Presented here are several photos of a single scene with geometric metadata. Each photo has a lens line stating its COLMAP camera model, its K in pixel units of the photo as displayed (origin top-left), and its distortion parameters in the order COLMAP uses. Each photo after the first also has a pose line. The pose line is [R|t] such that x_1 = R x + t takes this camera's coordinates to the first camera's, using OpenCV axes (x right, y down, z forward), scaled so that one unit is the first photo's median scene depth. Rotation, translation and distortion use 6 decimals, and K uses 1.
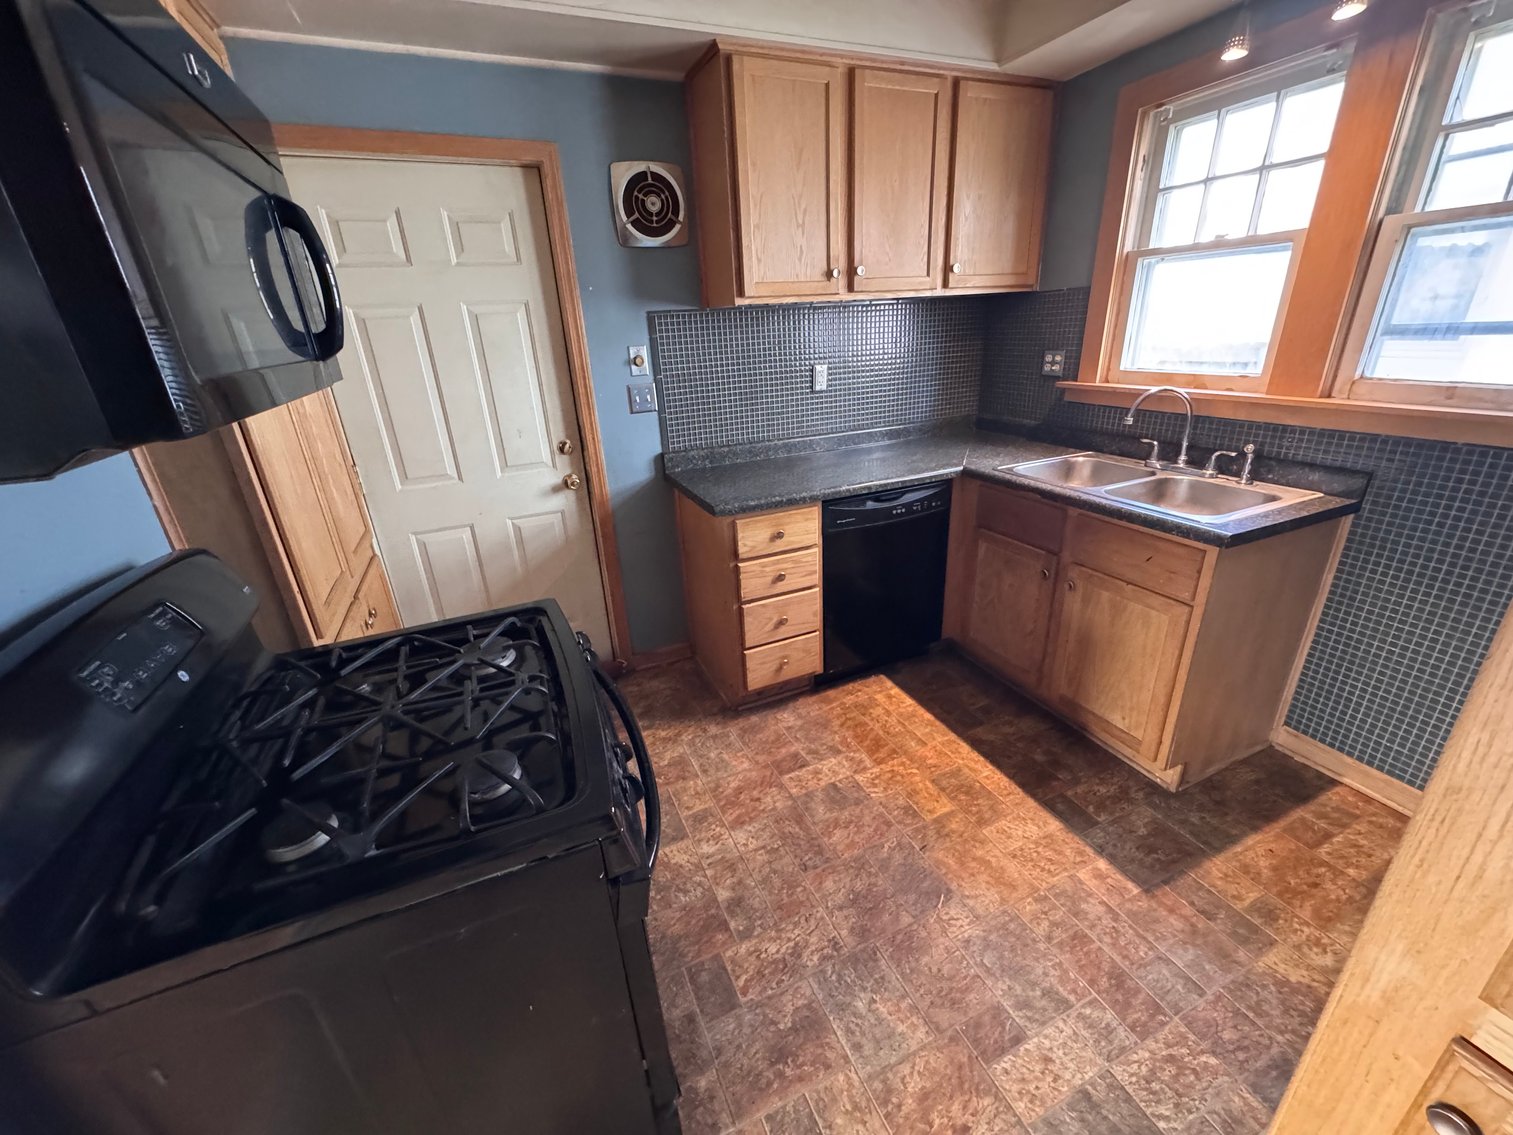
lens RADIAL K [[601.7, 0, 756.5], [0, 601.7, 567.5], [0, 0, 1]] dist [-0.003108, 0.000249]
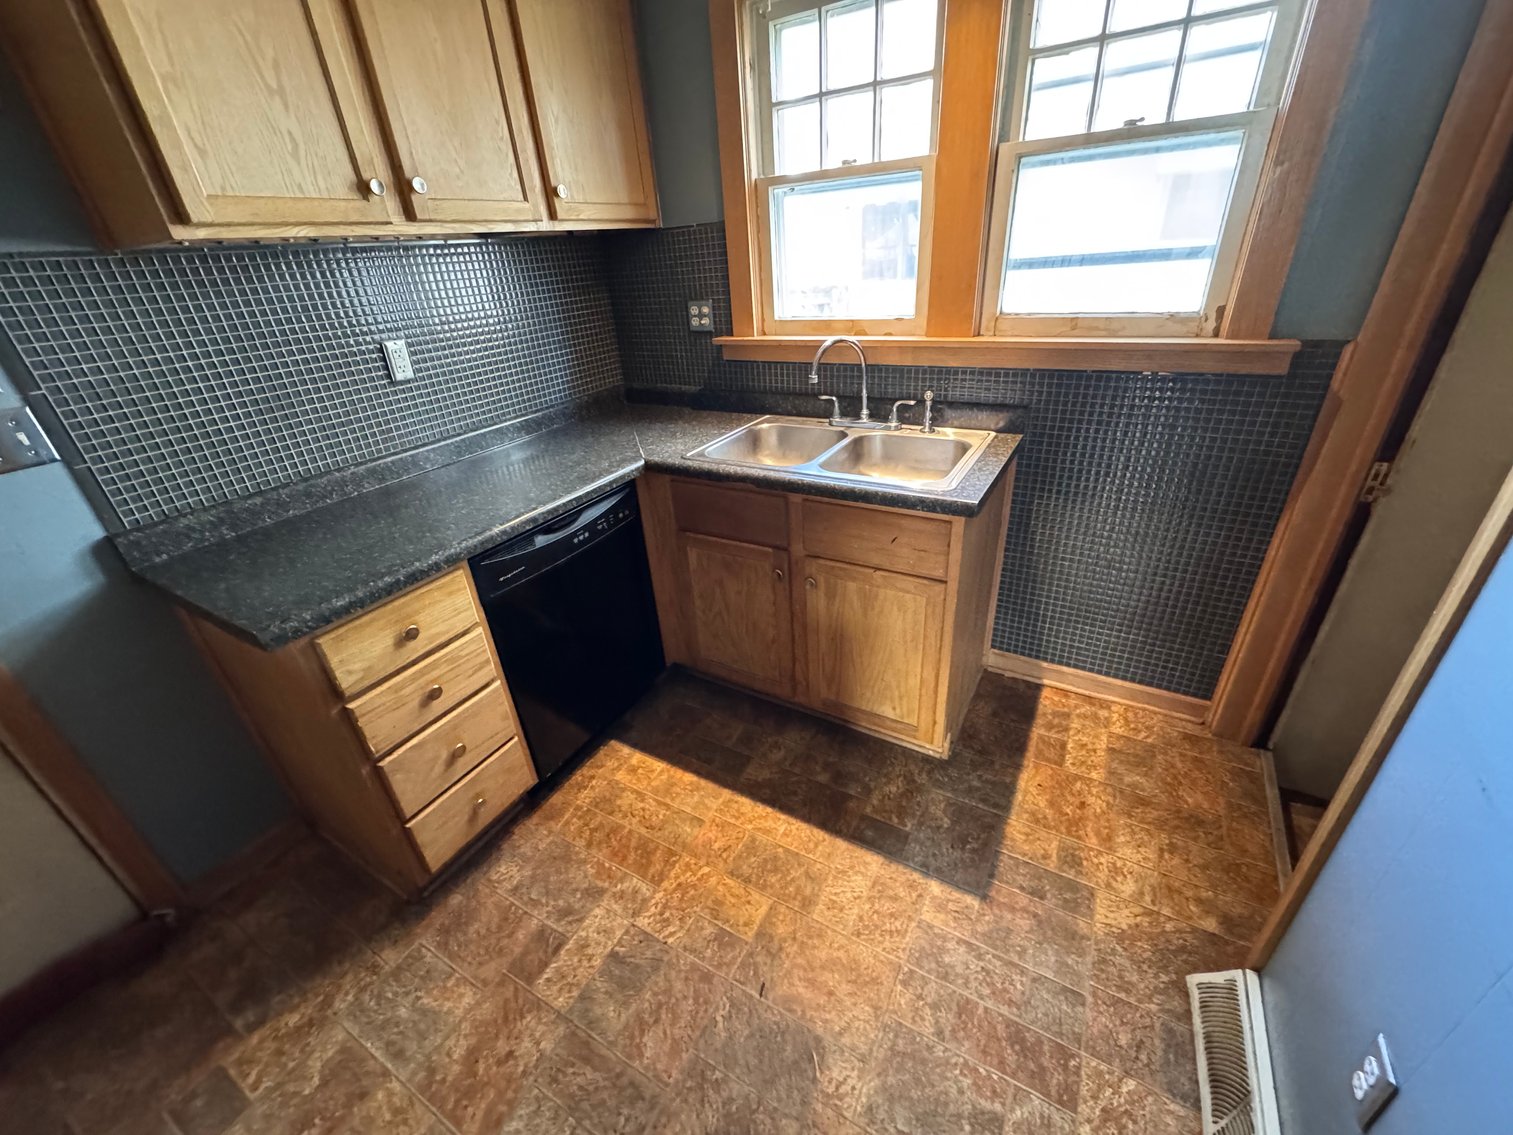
lens RADIAL K [[601.7, 0, 756.5], [0, 601.7, 567.5], [0, 0, 1]] dist [-0.003108, 0.000249]
pose [[0.809207, -0.275675, 0.518833, 0.023941], [0.242305, 0.961077, 0.132741, -0.110694], [-0.535231, 0.018301, 0.844507, 0.295877]]
